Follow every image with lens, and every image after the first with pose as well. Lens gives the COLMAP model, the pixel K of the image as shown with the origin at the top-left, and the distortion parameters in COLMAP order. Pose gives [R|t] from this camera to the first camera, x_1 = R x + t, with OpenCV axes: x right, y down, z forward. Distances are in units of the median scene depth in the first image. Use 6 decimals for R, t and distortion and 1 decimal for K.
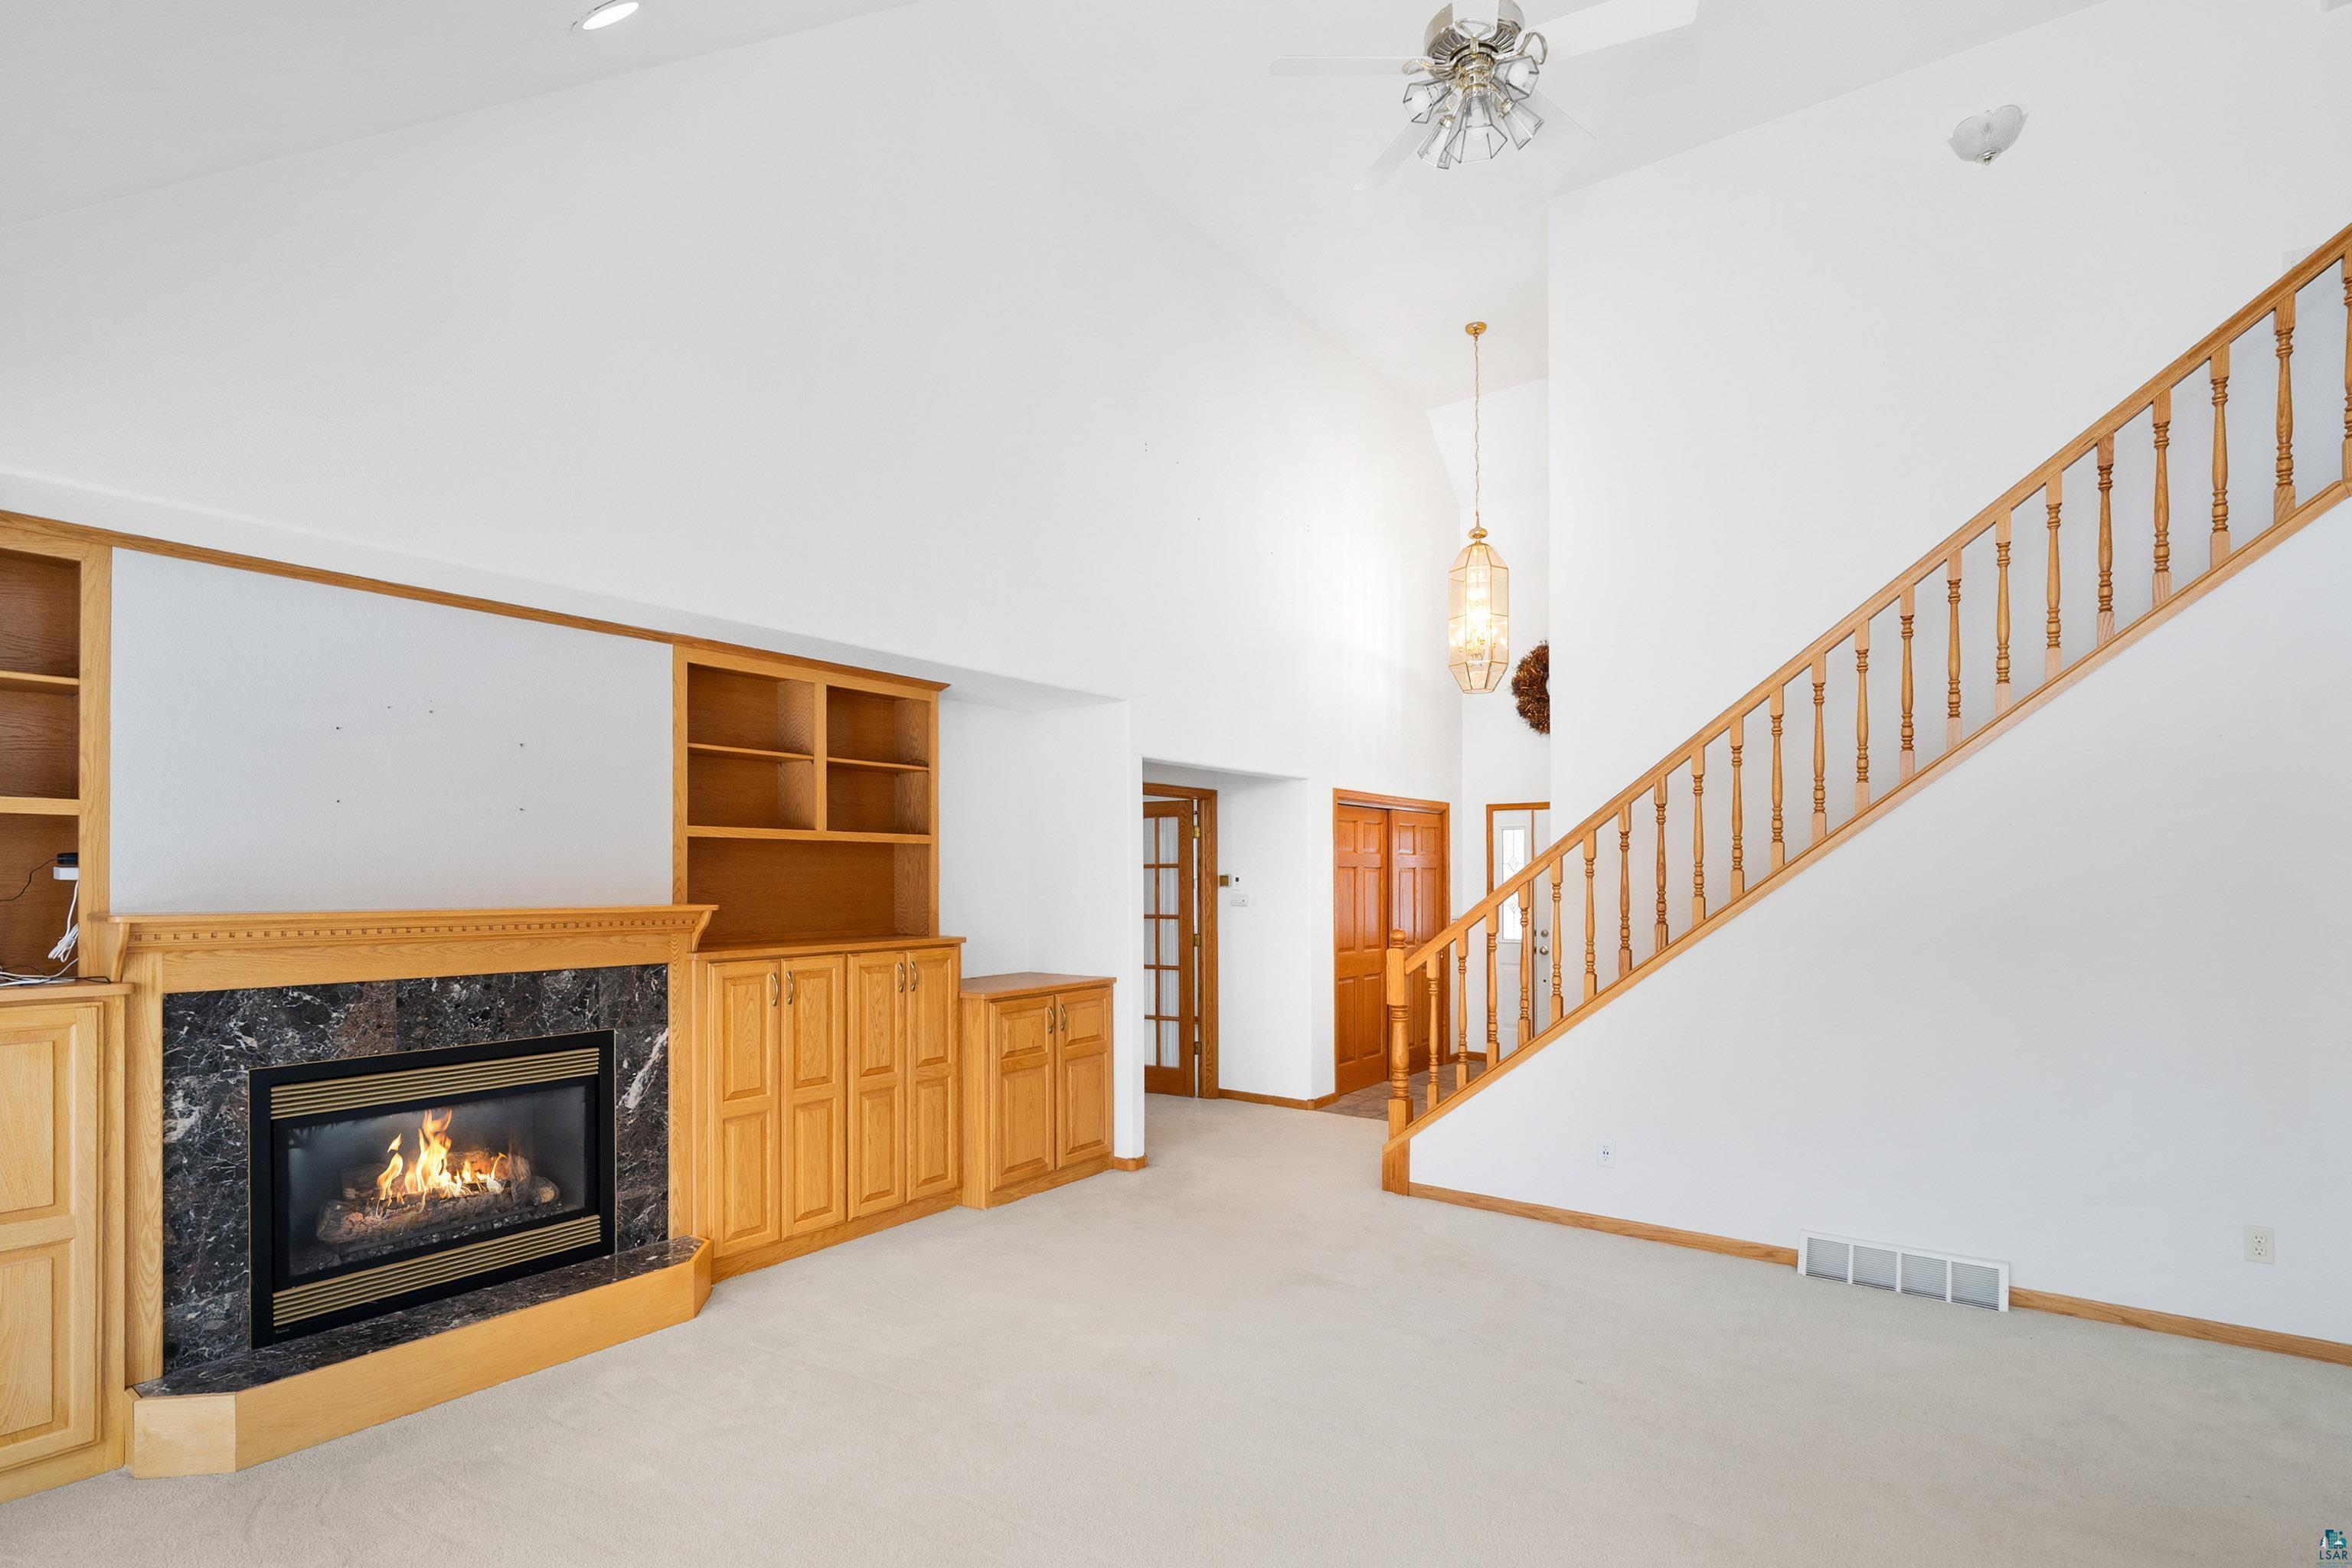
lens RADIAL K [[1106.9, 0, 1213.1], [0, 1106.9, 875.7], [0, 0, 1]] dist [-0.011049, 0.003580]
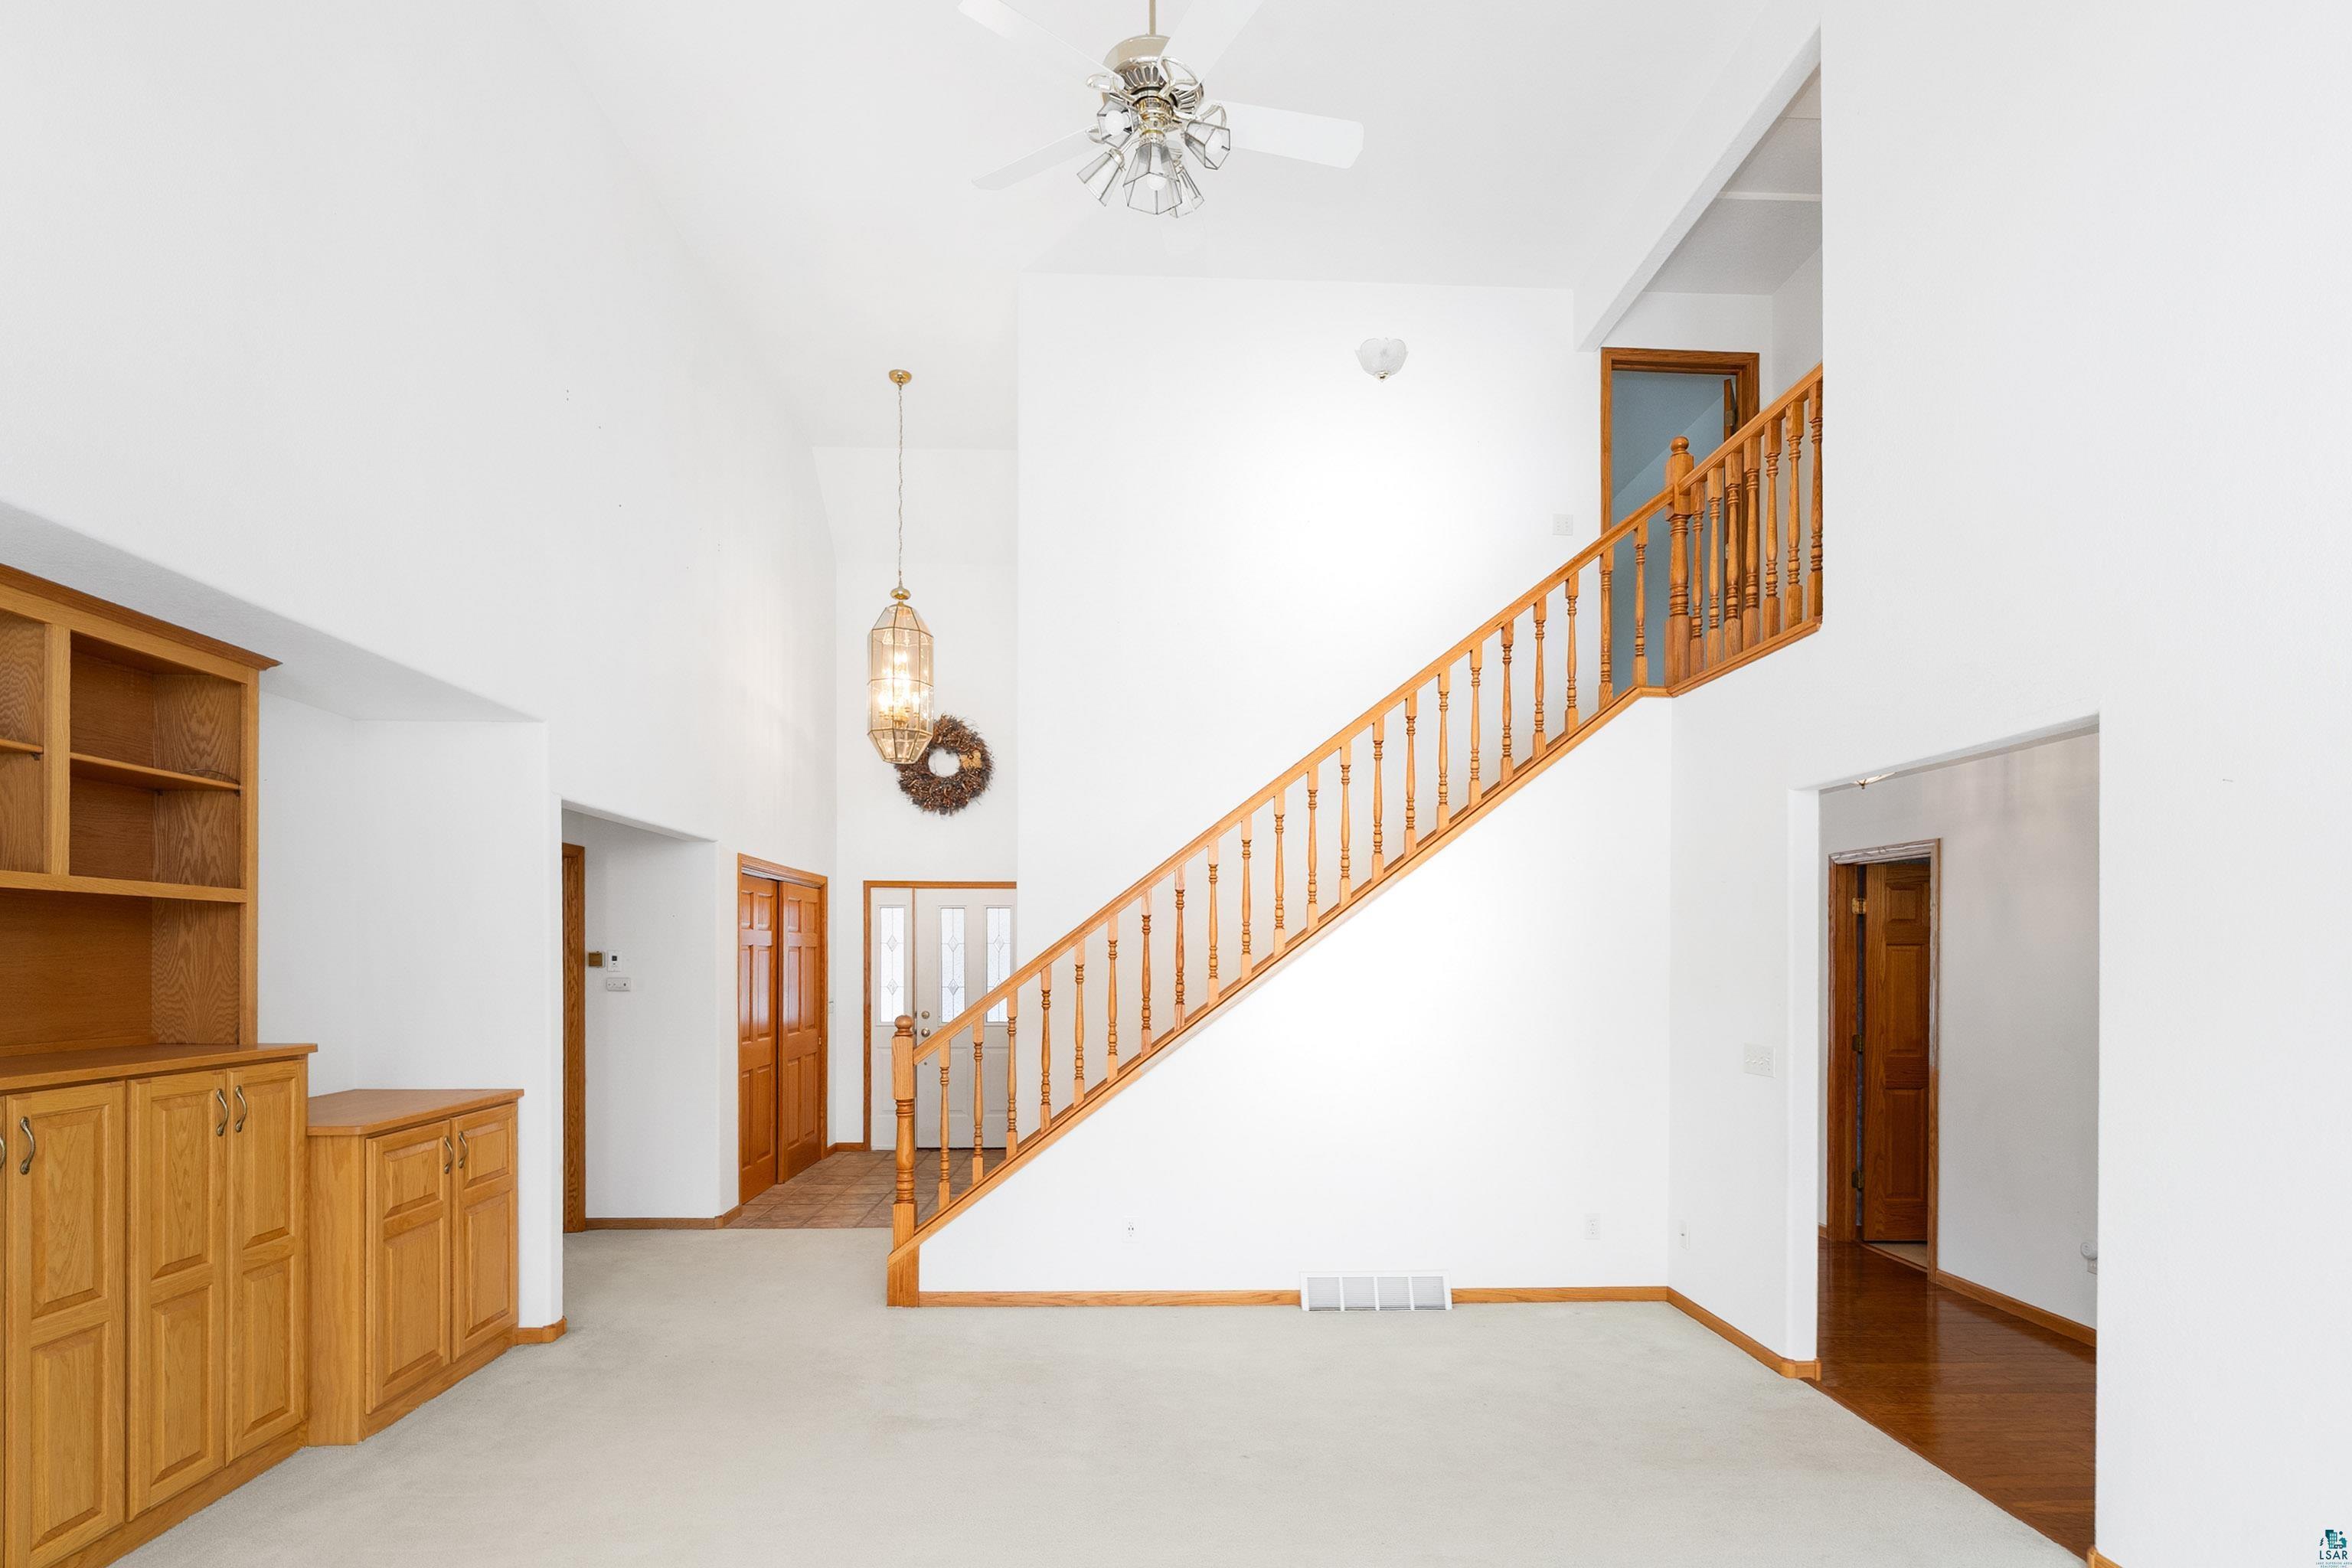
lens RADIAL K [[1106.9, 0, 1192.2], [0, 1106.9, 958.6], [0, 0, 1]] dist [-0.011049, 0.003580]
pose [[0.787761, 0.005242, 0.615958, -0.214340], [-0.007401, 0.999972, 0.000956, -0.000624], [-0.615936, -0.005312, 0.787778, 0.147442]]
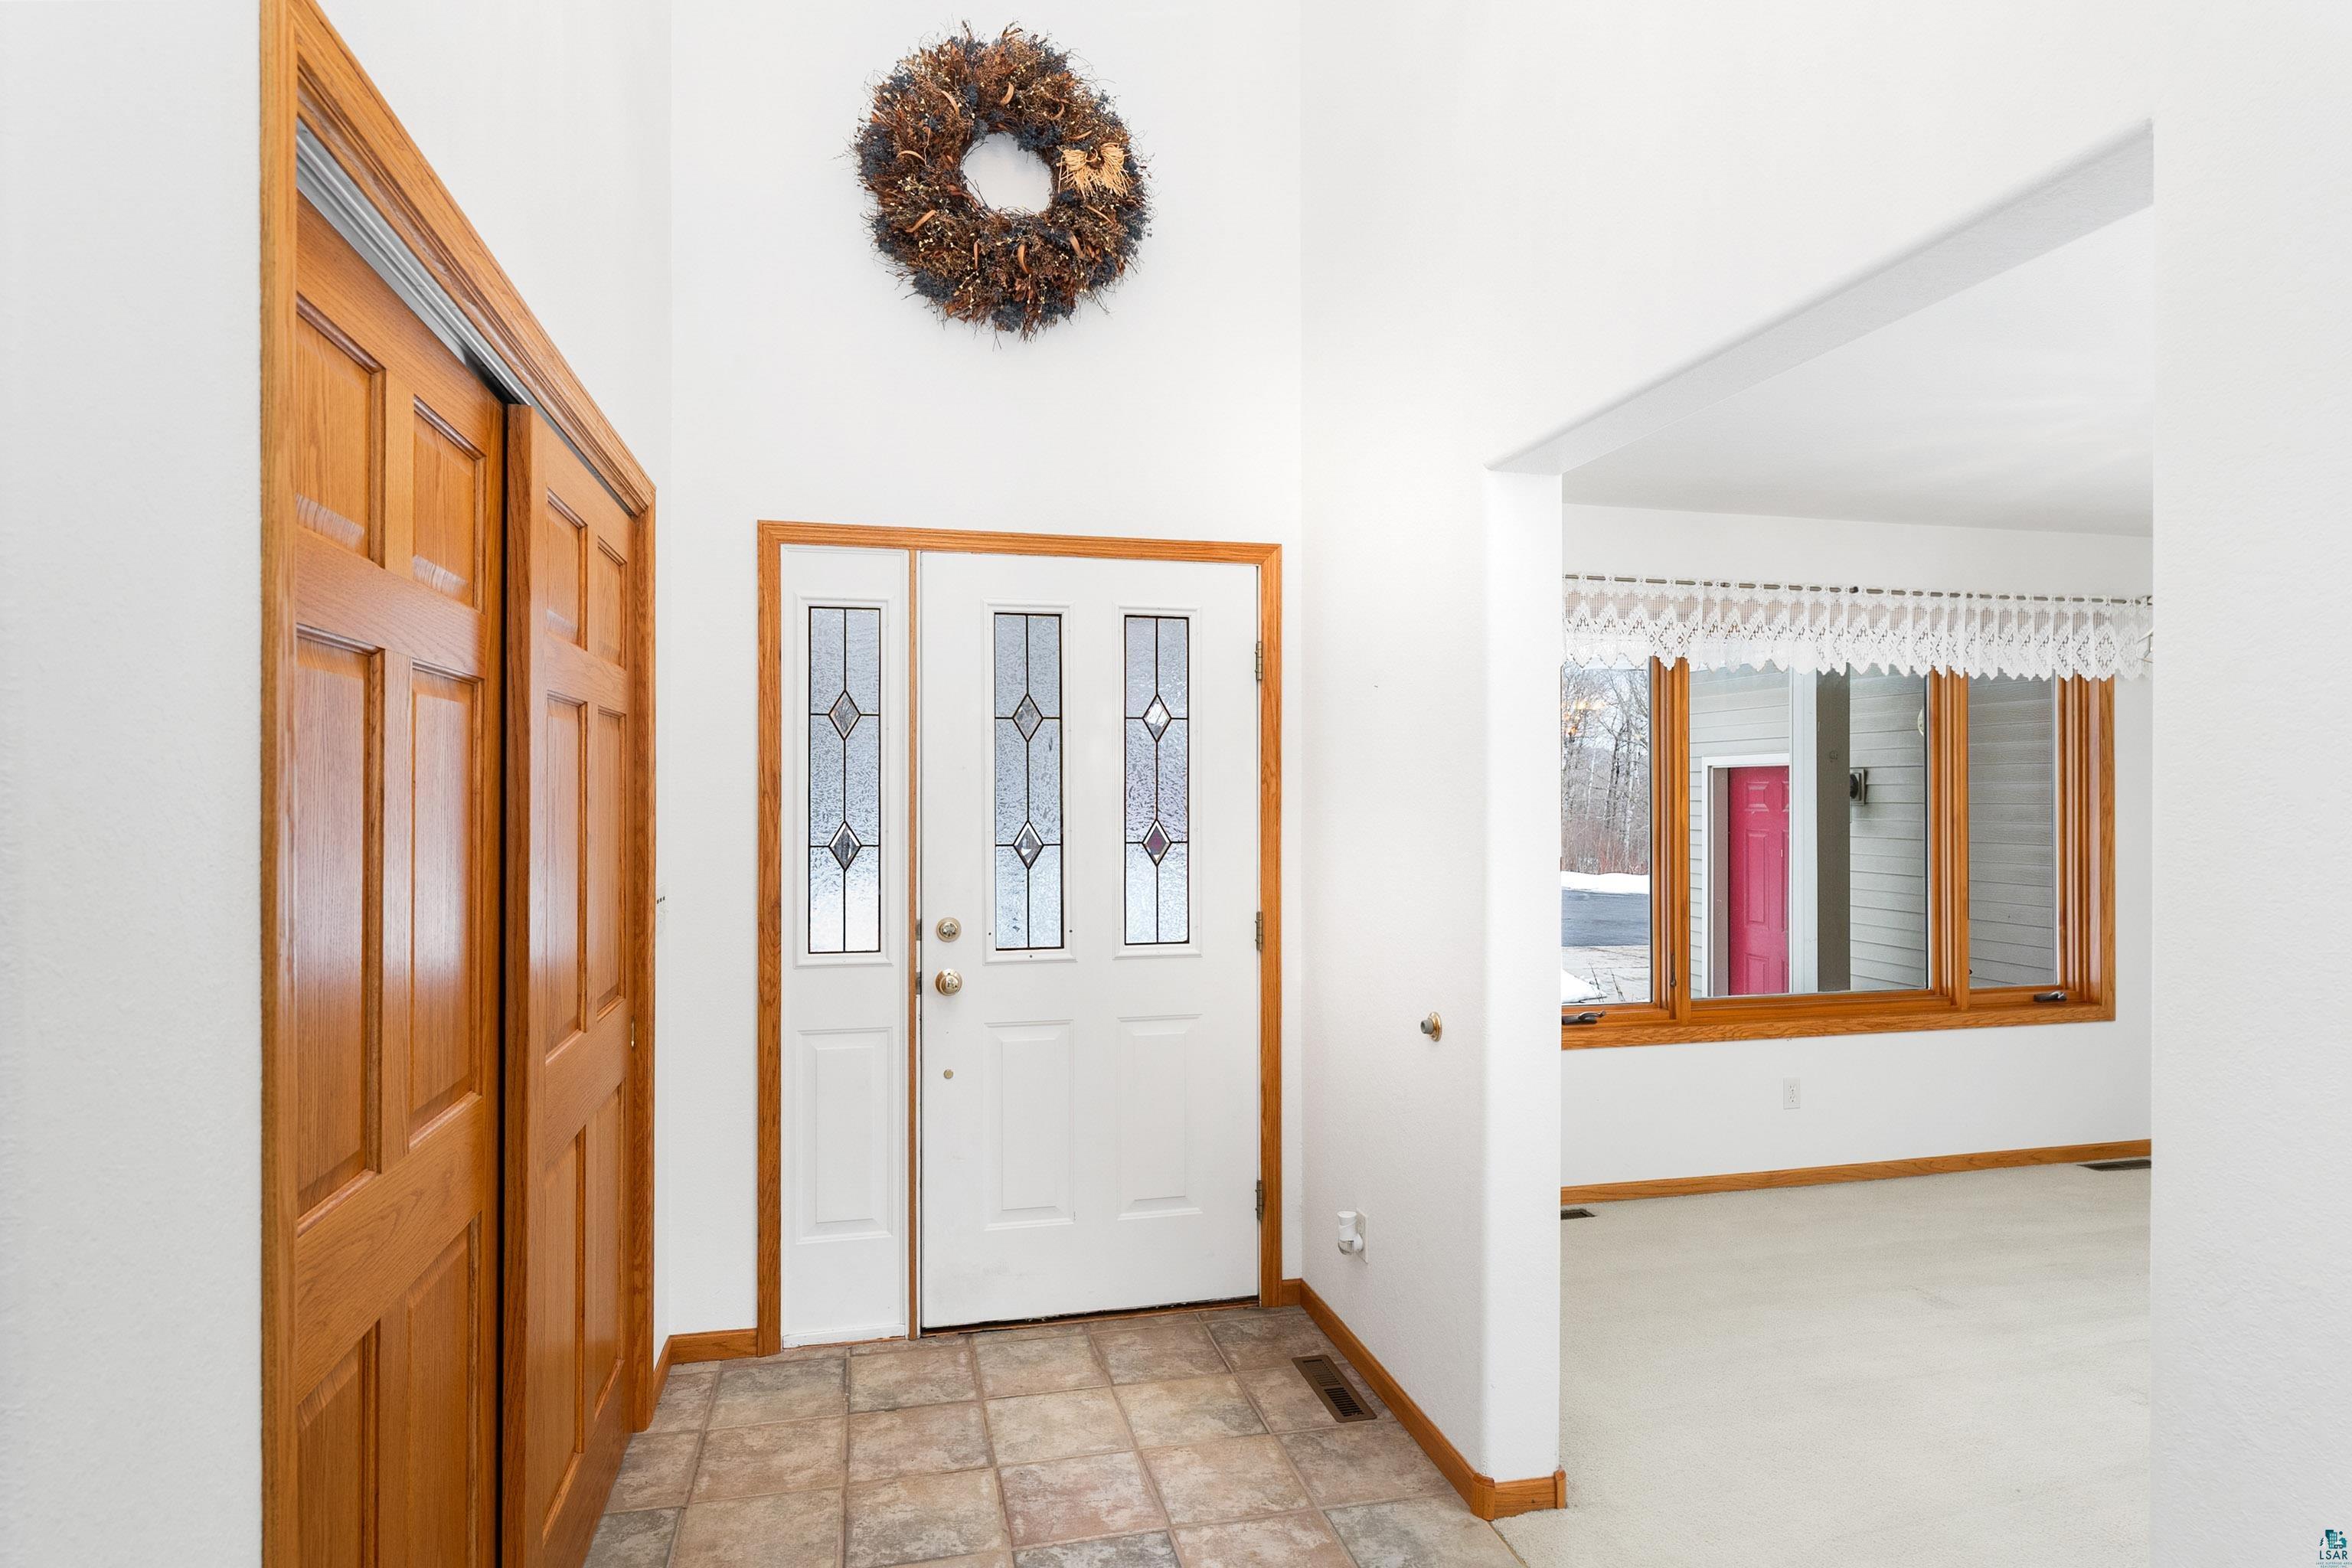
lens RADIAL K [[1322.3, 0, 1176.7], [0, 1322.3, 789.1], [0, 0, 1]] dist [-0.002383, -0.000625]
pose [[0.685953, 0.007228, 0.727610, 0.109422], [-0.008223, 0.999964, -0.002181, 0.019469], [-0.727599, -0.004487, 0.685988, 1.233849]]
